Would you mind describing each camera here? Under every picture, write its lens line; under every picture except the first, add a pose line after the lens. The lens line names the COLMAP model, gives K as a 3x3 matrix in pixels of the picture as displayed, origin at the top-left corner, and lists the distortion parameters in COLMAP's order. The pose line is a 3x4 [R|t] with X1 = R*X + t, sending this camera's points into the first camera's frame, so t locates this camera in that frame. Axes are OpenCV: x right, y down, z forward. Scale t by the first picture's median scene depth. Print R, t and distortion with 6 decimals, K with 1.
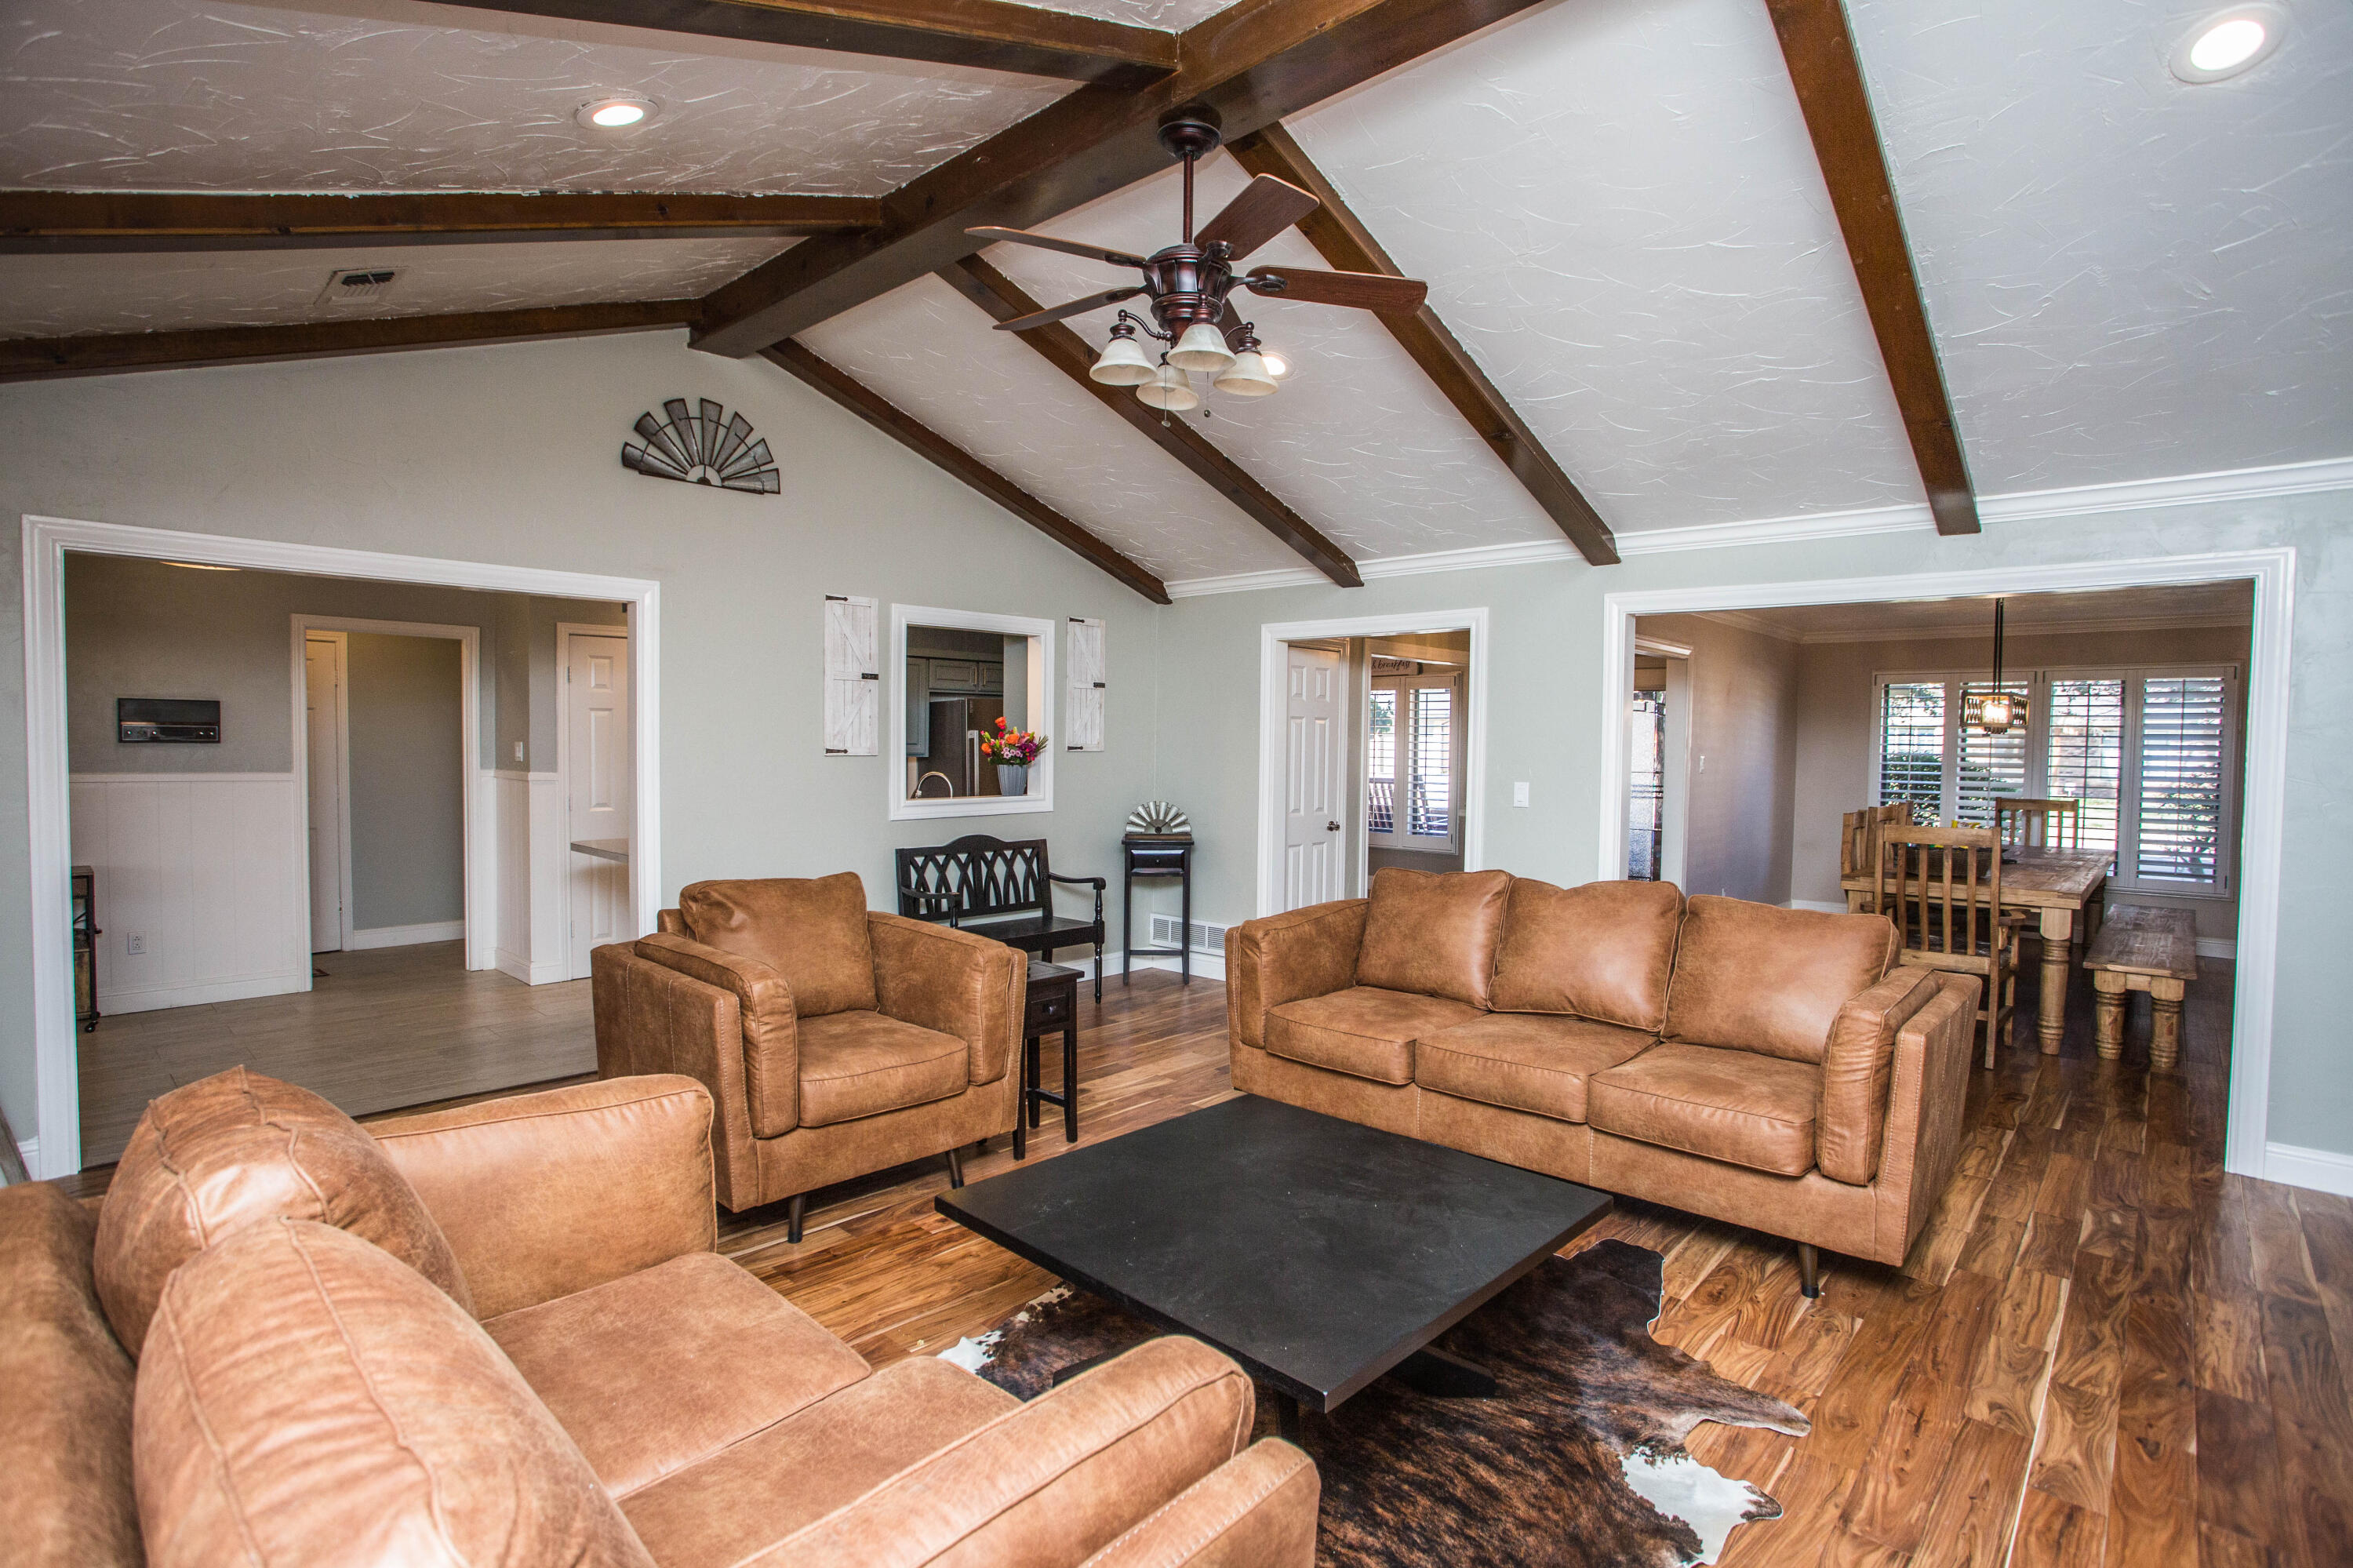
lens RADIAL K [[1161.7, 0, 1181.1], [0, 1161.7, 786.4], [0, 0, 1]] dist [-0.078046, 0.038362]
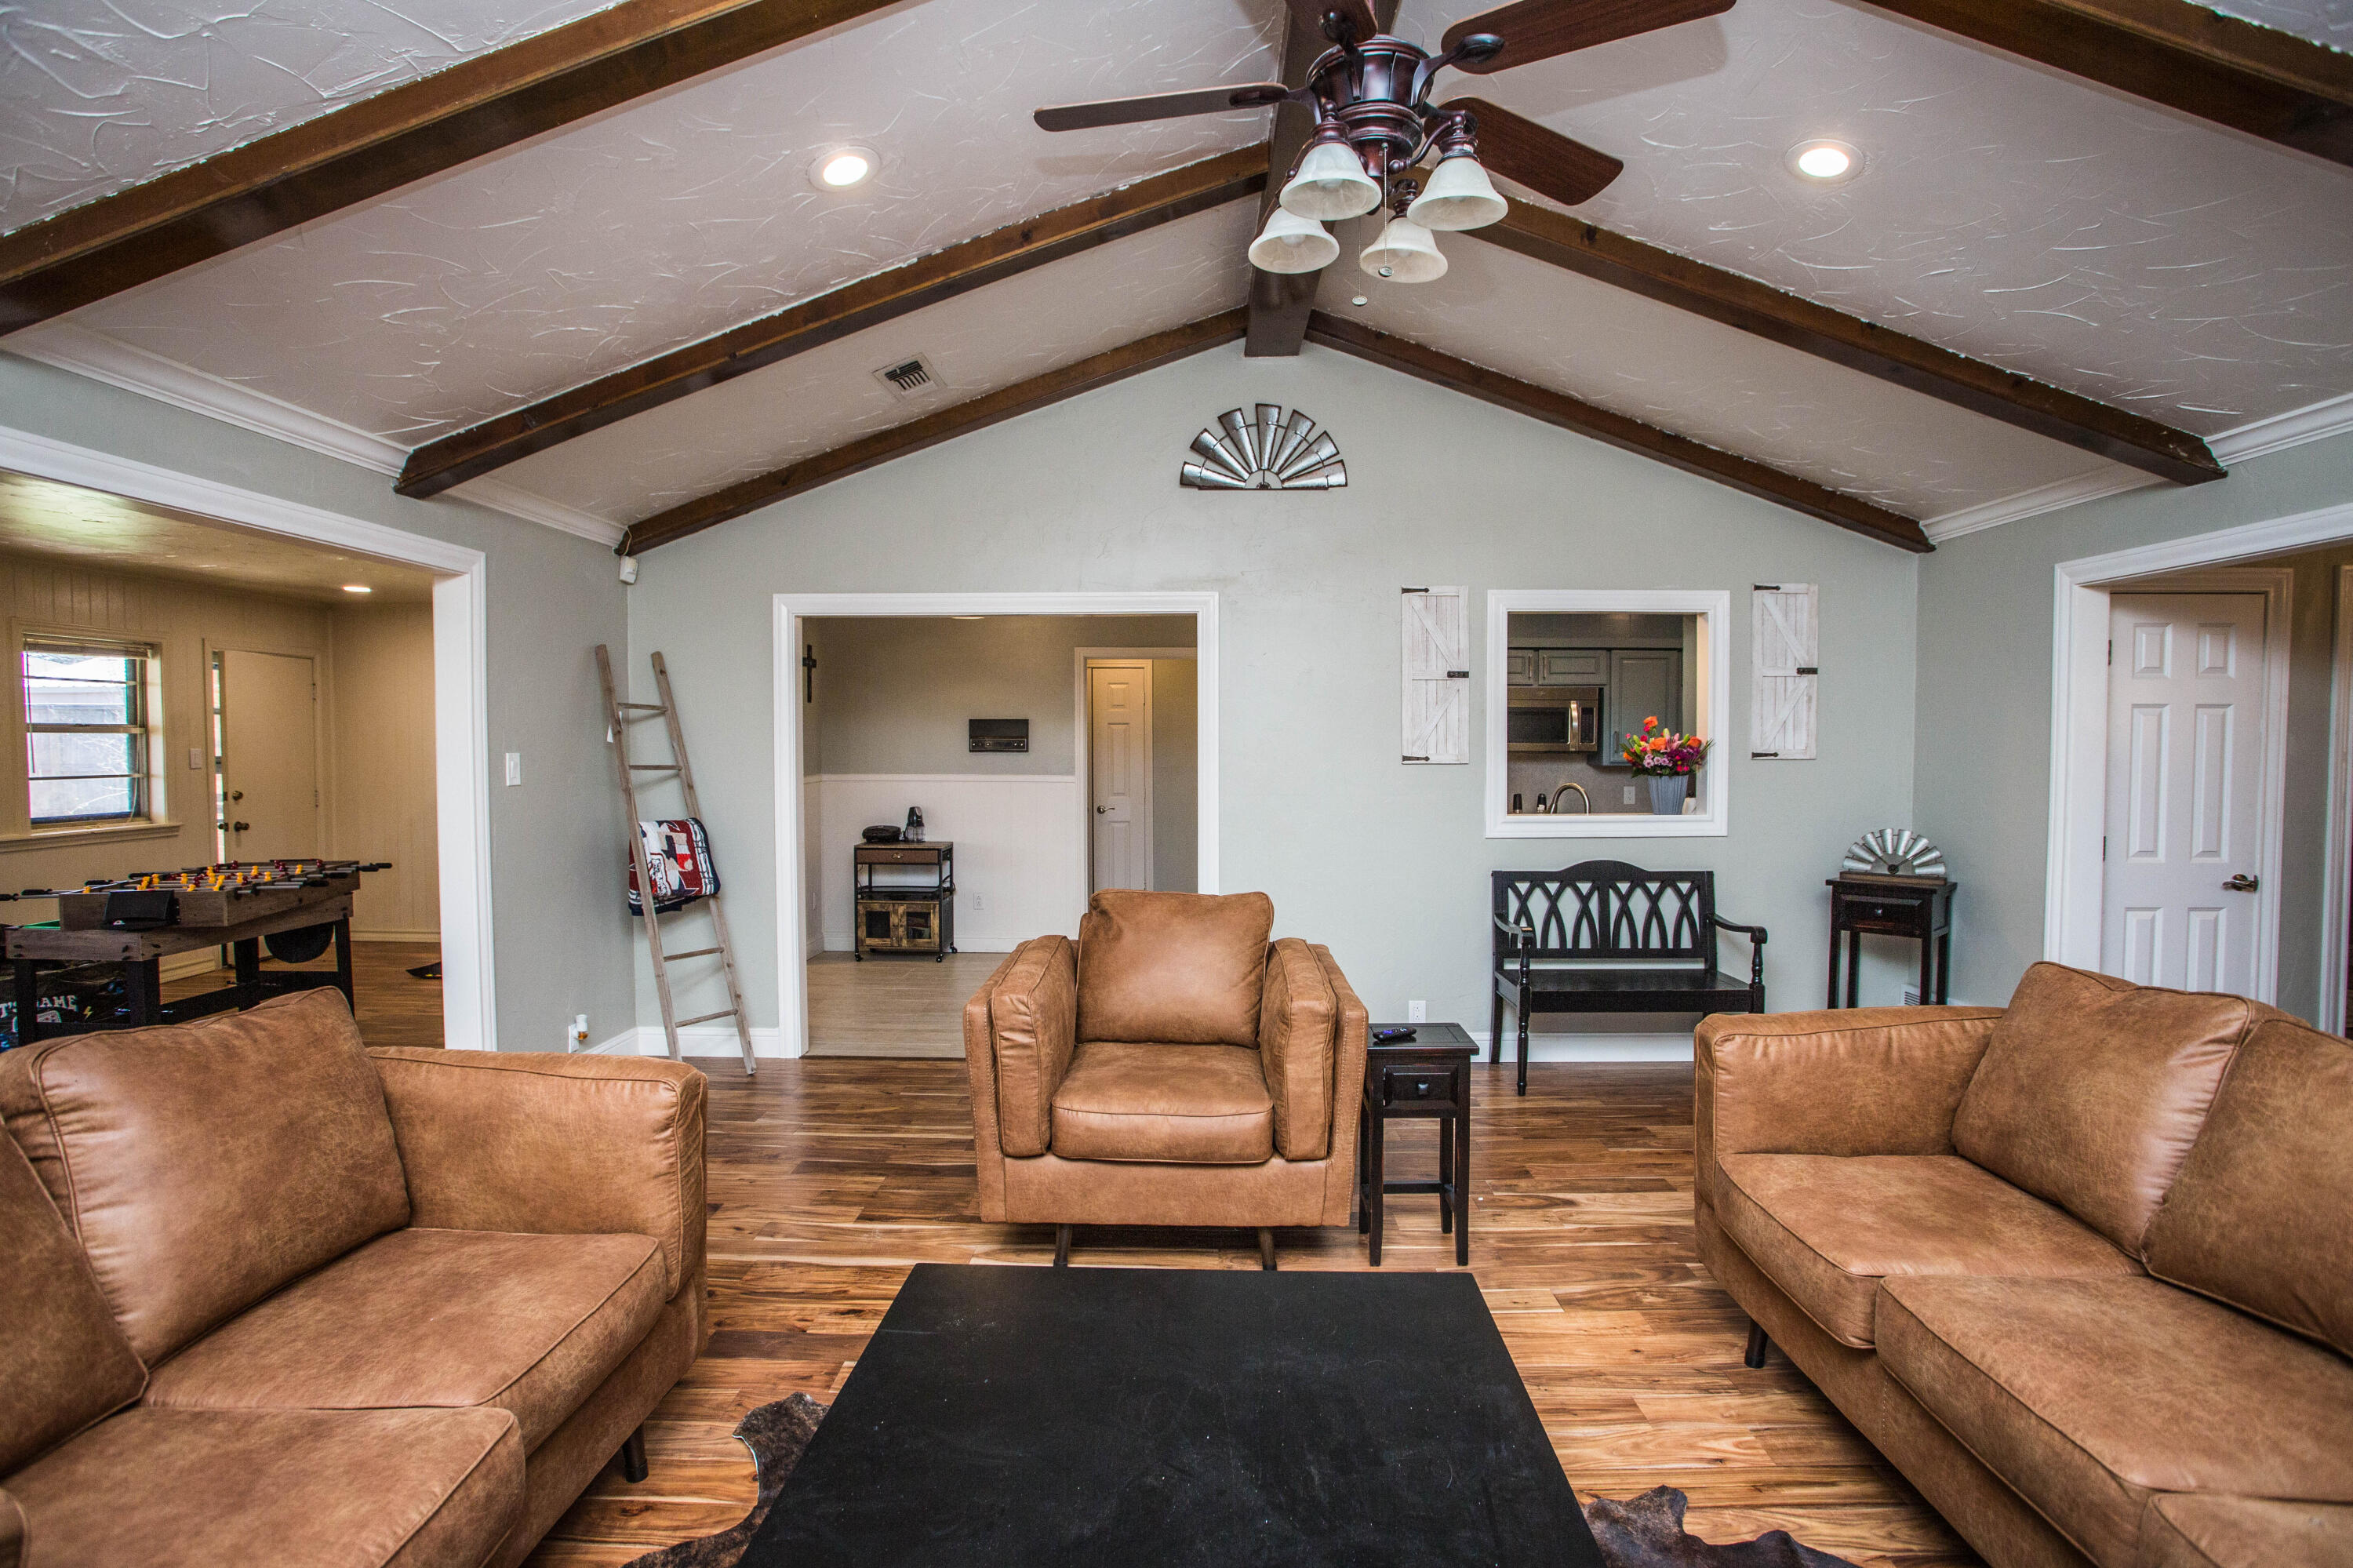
lens RADIAL K [[1161.7, 0, 1181.1], [0, 1161.7, 786.4], [0, 0, 1]] dist [-0.078046, 0.038362]
pose [[0.660443, 0.016785, -0.750688, 0.242762], [-0.021275, 0.999767, 0.003637, -0.007602], [0.750574, 0.013569, 0.660647, 0.239053]]
